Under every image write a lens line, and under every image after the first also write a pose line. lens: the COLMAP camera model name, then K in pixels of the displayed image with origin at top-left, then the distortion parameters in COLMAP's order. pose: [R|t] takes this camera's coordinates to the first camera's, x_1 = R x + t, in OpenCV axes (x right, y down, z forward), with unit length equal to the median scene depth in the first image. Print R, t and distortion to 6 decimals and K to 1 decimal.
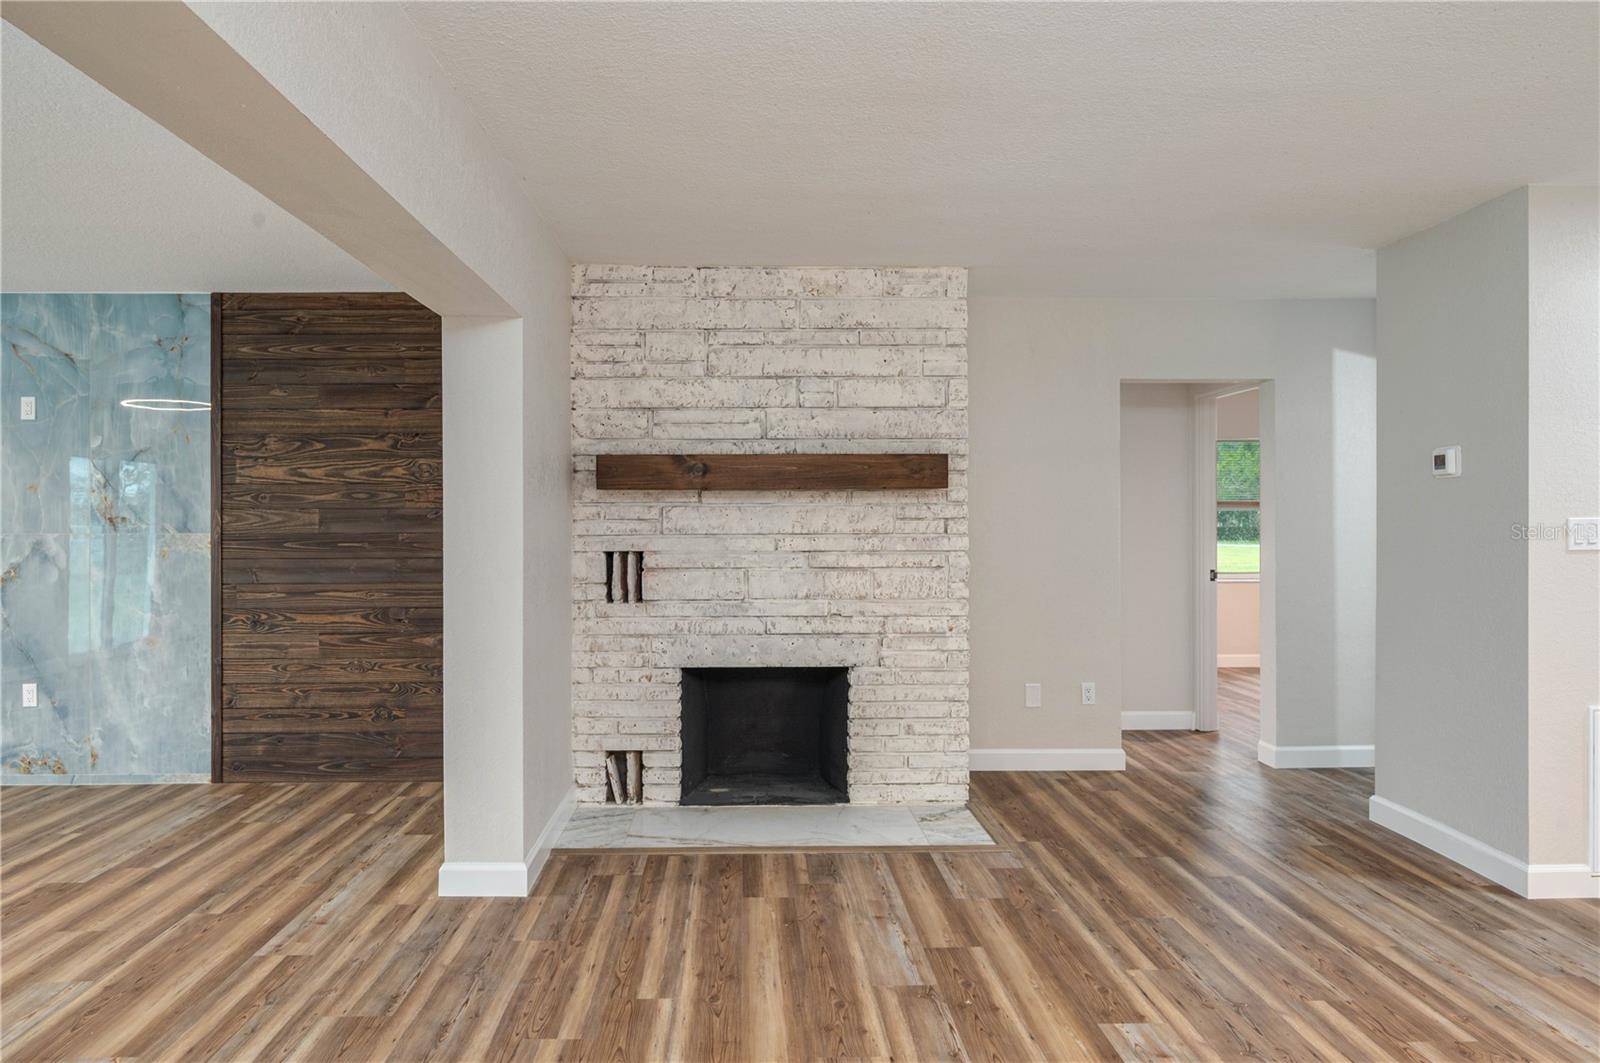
lens RADIAL K [[1050.4, 0, 794.4], [0, 1050.4, 530.1], [0, 0, 1]] dist [-0.006958, -0.000705]
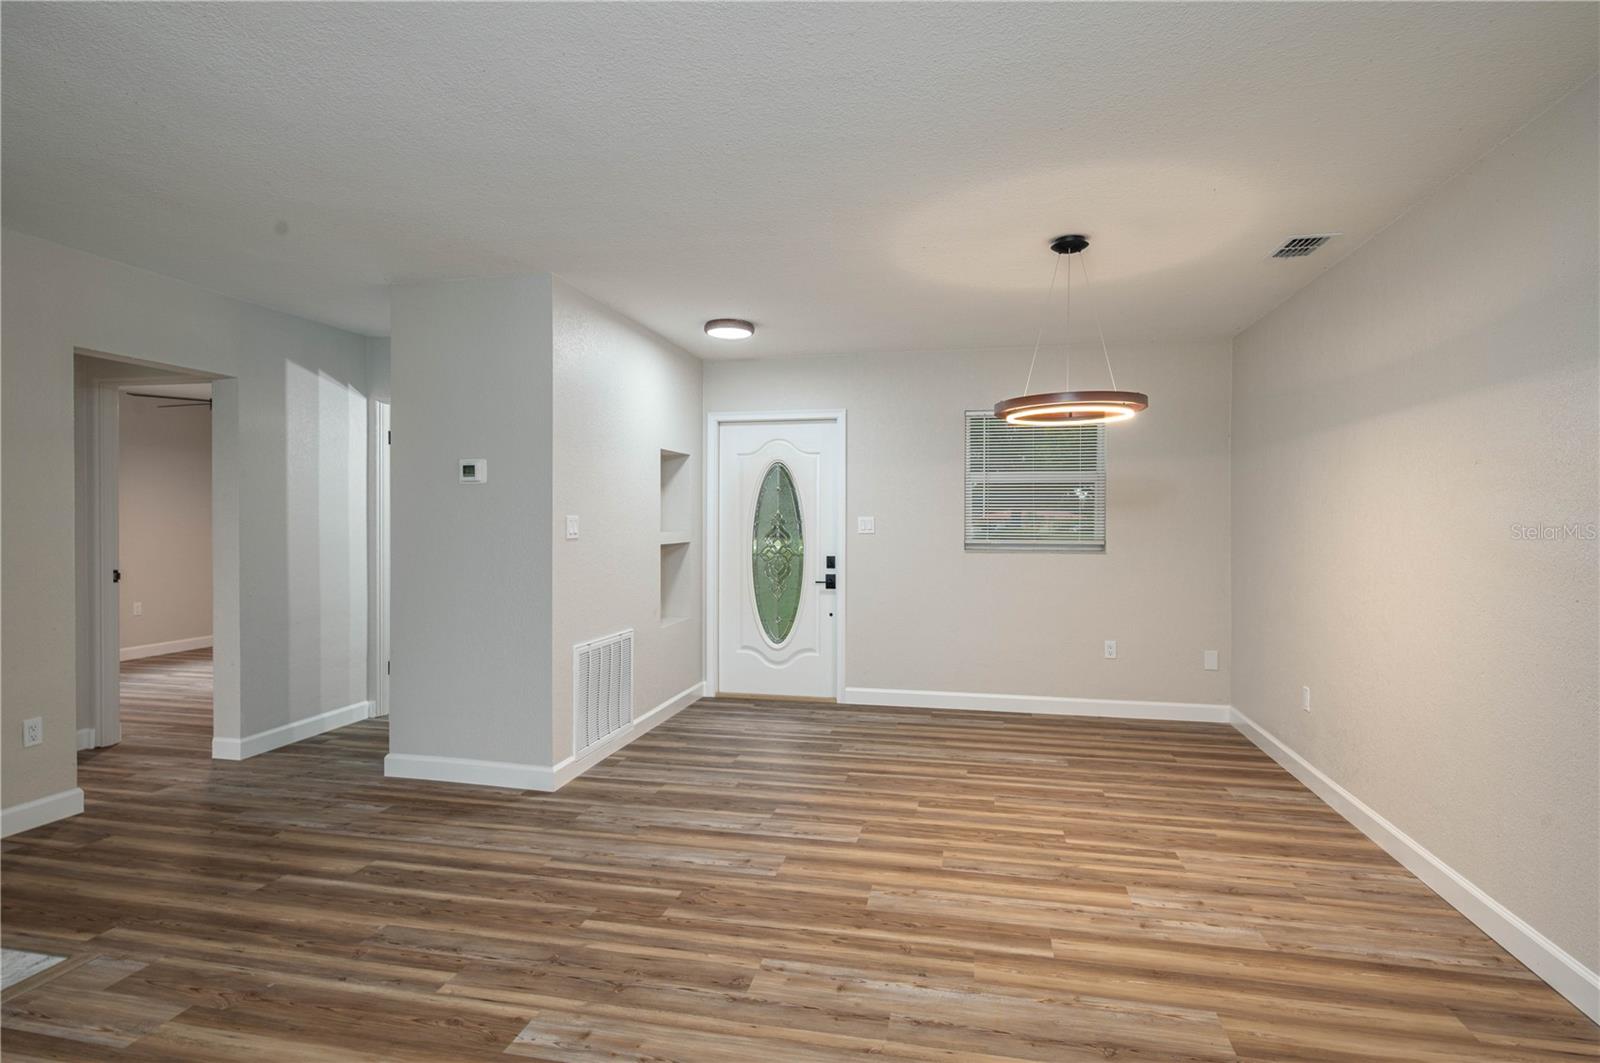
lens RADIAL K [[816.2, 0, 796.7], [0, 816.2, 503.8], [0, 0, 1]] dist [-0.000456, -0.001124]
pose [[0.252925, 0.023915, 0.967190, -0.277439], [0.006516, 0.999630, -0.026421, 0.004661], [-0.967464, 0.012985, 0.252676, 0.436563]]
